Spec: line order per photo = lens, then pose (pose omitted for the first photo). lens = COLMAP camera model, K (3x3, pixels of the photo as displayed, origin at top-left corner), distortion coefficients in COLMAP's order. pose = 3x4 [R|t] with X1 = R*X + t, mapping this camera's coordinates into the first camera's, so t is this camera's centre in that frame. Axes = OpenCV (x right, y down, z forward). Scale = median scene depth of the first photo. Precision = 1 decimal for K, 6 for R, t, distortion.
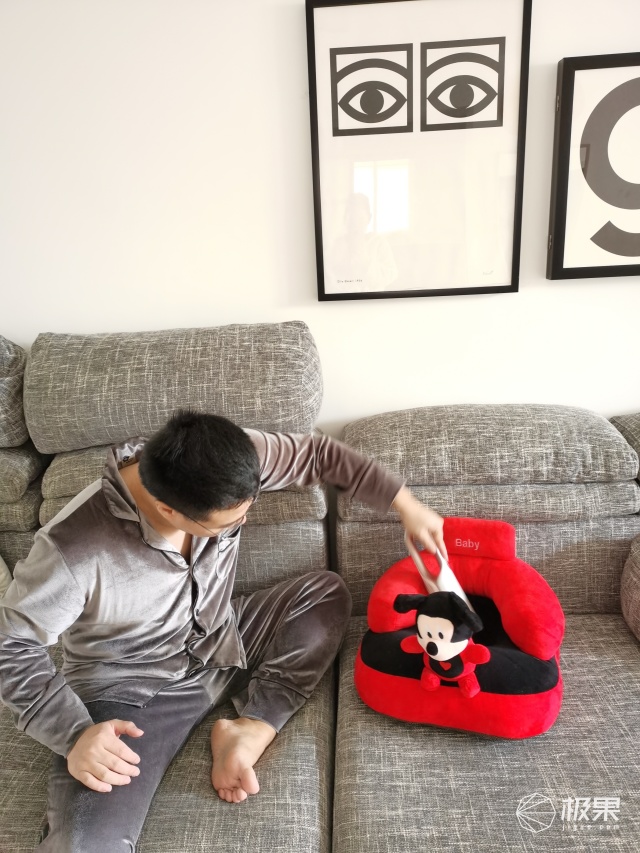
lens RADIAL K [[665.9, 0, 320.0], [0, 665.9, 426.5], [0, 0, 1]] dist [-0.000502, -0.009700]
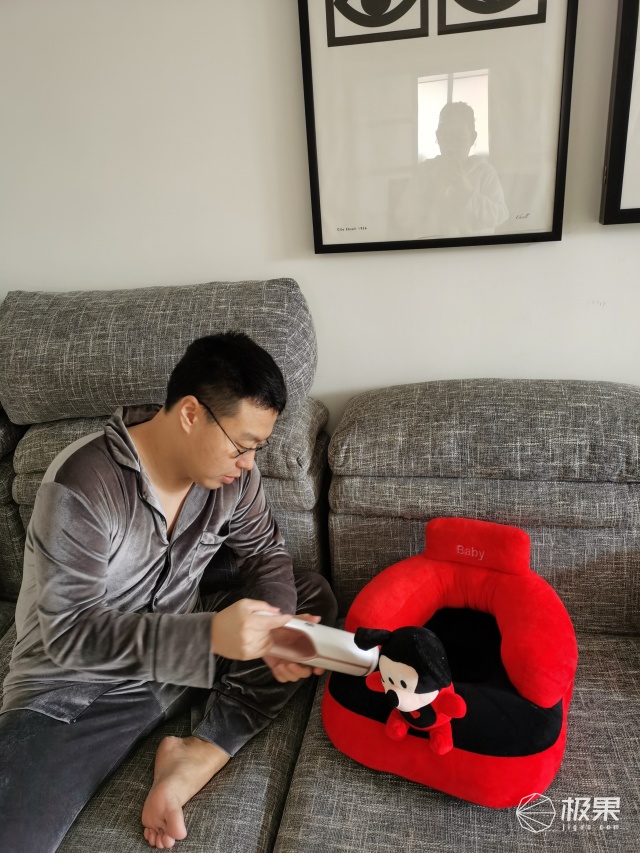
lens RADIAL K [[665.9, 0, 320.0], [0, 665.9, 426.5], [0, 0, 1]] dist [-0.000502, -0.009700]
pose [[0.989682, 0.030588, -0.139980, 0.138225], [-0.015642, 0.994173, 0.106654, -0.064208], [0.142427, -0.103364, 0.984393, 0.157272]]
